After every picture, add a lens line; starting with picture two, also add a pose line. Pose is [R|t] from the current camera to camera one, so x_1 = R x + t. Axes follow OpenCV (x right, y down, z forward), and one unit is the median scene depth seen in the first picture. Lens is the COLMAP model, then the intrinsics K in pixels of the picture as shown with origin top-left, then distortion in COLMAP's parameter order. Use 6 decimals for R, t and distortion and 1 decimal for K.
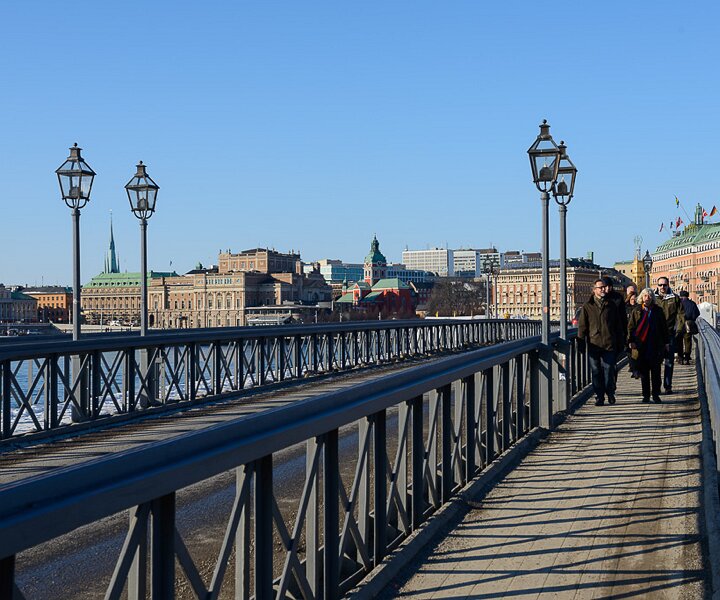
lens RADIAL K [[910.1, 0, 360.0], [0, 910.1, 300.0], [0, 0, 1]] dist [0.028425, -0.001849]
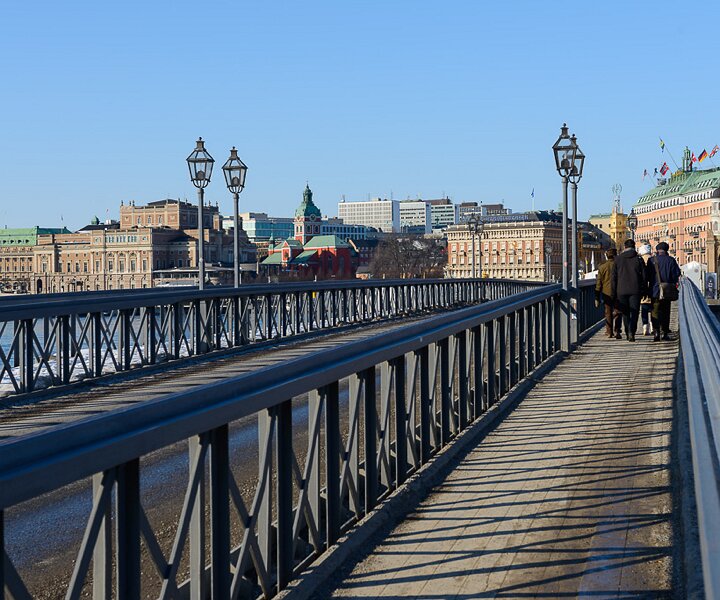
lens RADIAL K [[896.1, 0, 361.3], [0, 896.1, 343.1], [0, 0, 1]] dist [0.058863, -0.390130]
pose [[0.999910, -0.004720, 0.012526, 0.055845], [0.003540, 0.995698, 0.092590, -0.000852], [-0.012909, -0.092538, 0.995625, 0.159196]]
